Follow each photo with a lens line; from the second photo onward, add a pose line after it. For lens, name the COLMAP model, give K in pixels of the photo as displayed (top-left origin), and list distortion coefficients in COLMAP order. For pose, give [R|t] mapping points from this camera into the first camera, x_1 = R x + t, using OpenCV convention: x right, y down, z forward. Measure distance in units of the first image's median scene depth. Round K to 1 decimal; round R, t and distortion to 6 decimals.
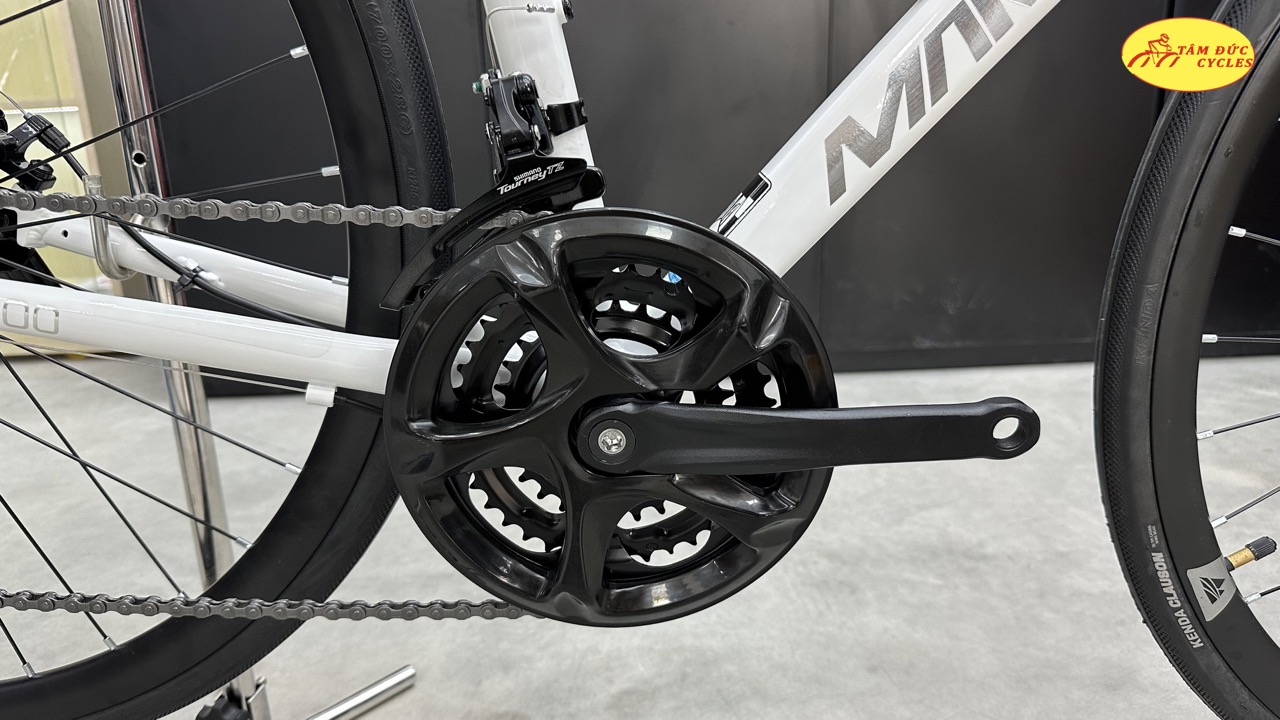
lens RADIAL K [[906.3, 0, 634.0], [0, 906.3, 365.4], [0, 0, 1]] dist [0.016603, -0.051246]
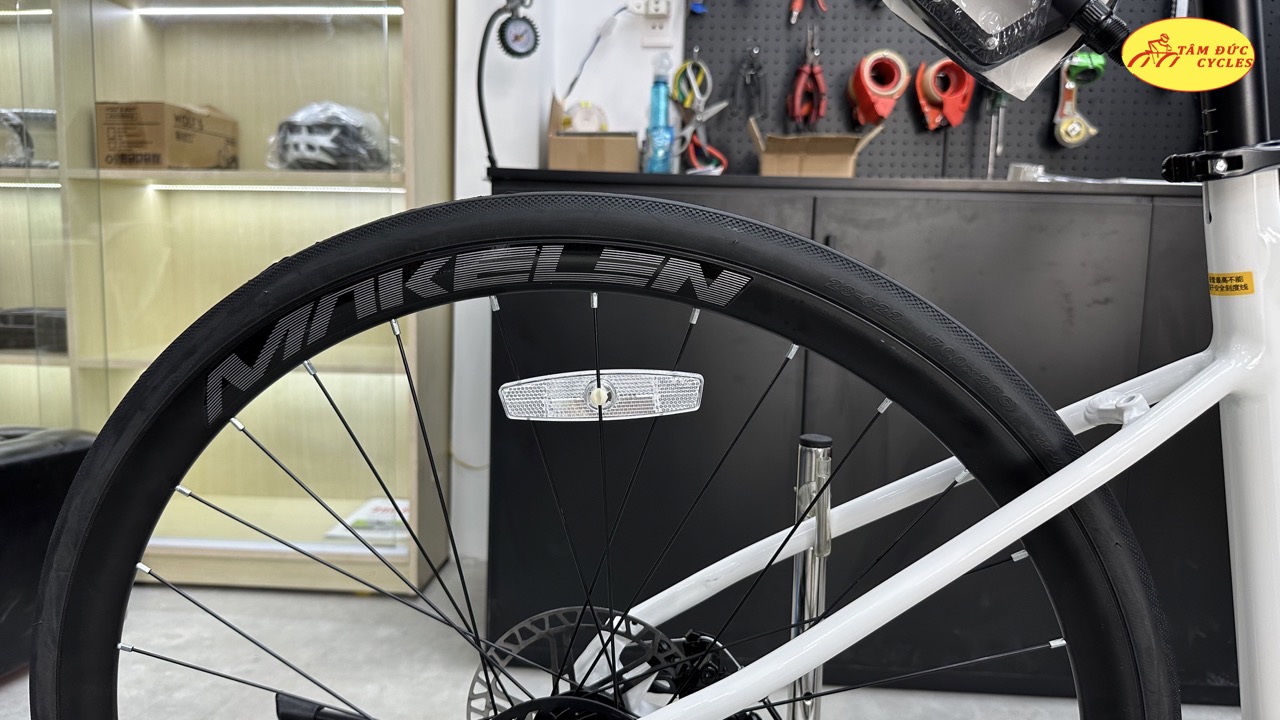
lens RADIAL K [[906.3, 0, 620.2], [0, 906.3, 356.5], [0, 0, 1]] dist [0.016603, -0.051246]
pose [[0.991652, 0.068348, -0.109335, -0.800631], [-0.085627, 0.983053, -0.162095, -0.508590], [0.096403, 0.170104, 0.980699, -0.278452]]
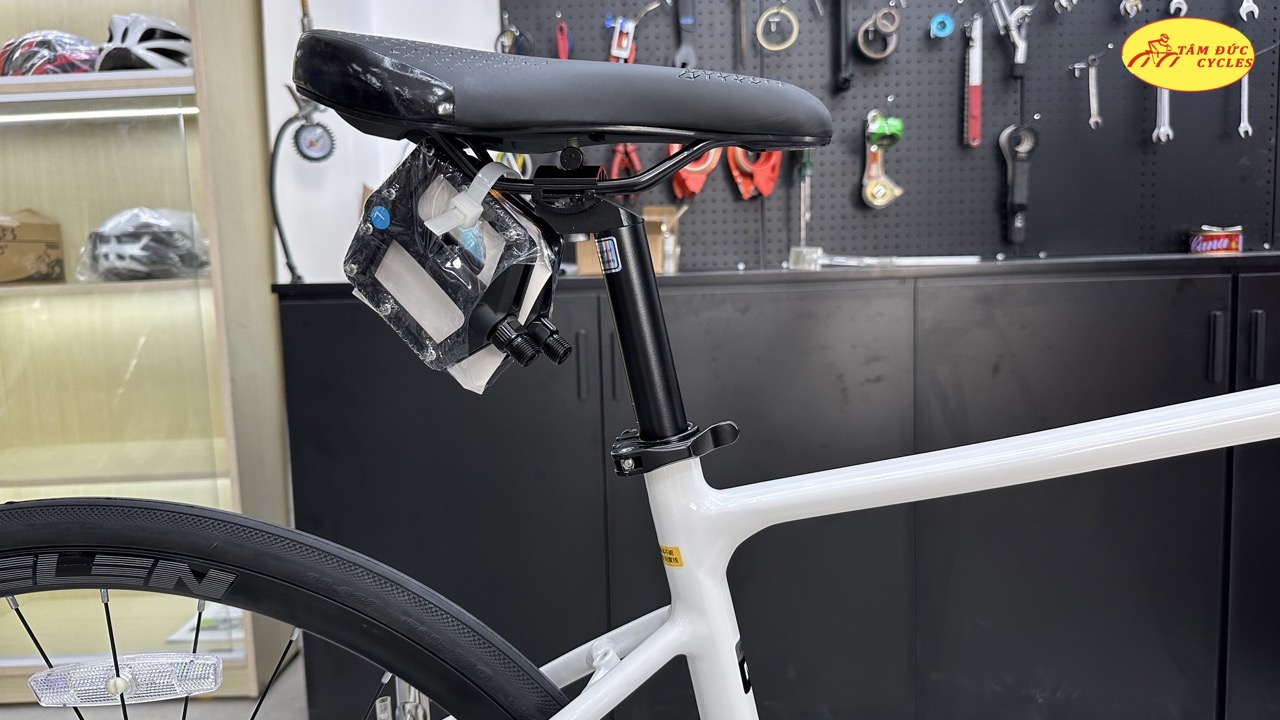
lens RADIAL K [[906.3, 0, 624.1], [0, 906.3, 355.3], [0, 0, 1]] dist [0.016603, -0.051246]
pose [[0.998716, 0.003265, -0.050555, -0.247815], [-0.012075, 0.984504, -0.174943, -0.849441], [0.049201, 0.175329, 0.983280, -0.368050]]
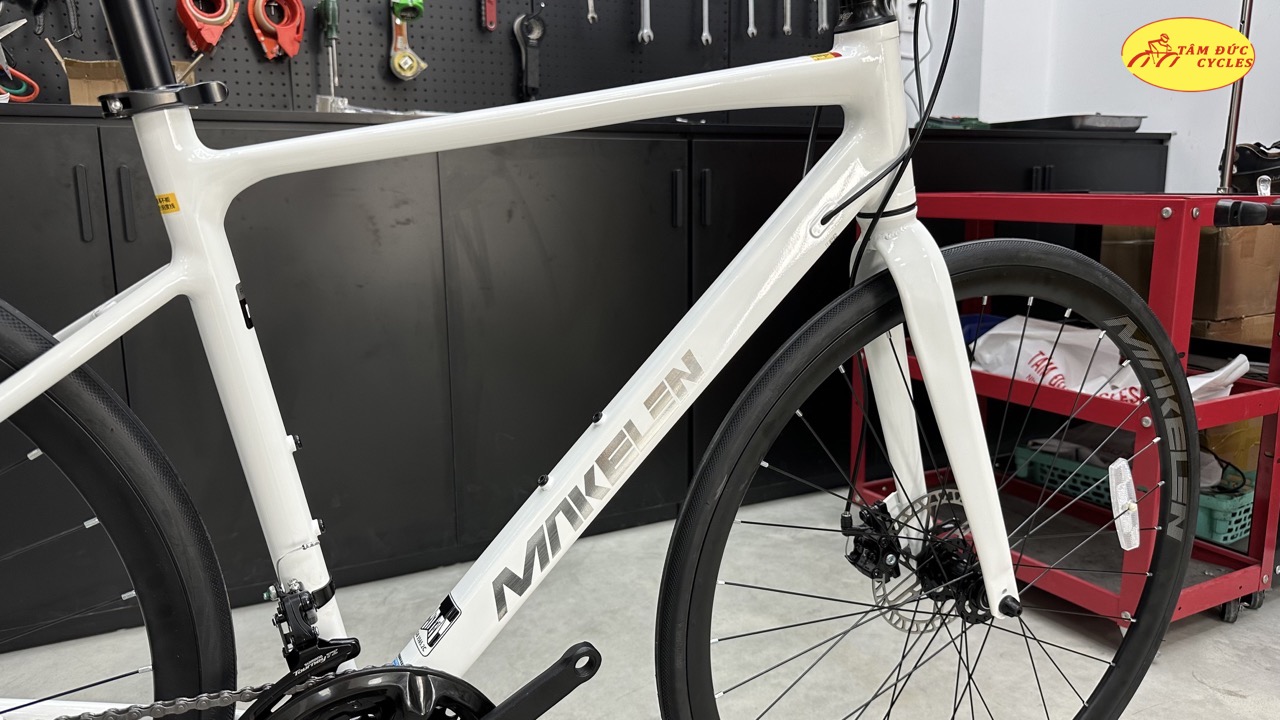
lens RADIAL K [[906.3, 0, 638.8], [0, 906.3, 357.3], [0, 0, 1]] dist [0.016603, -0.051246]
pose [[0.903564, -0.052622, 0.425208, -0.202895], [0.097015, 0.991781, -0.083418, -0.444014], [-0.417324, 0.116625, 0.901243, -0.568730]]
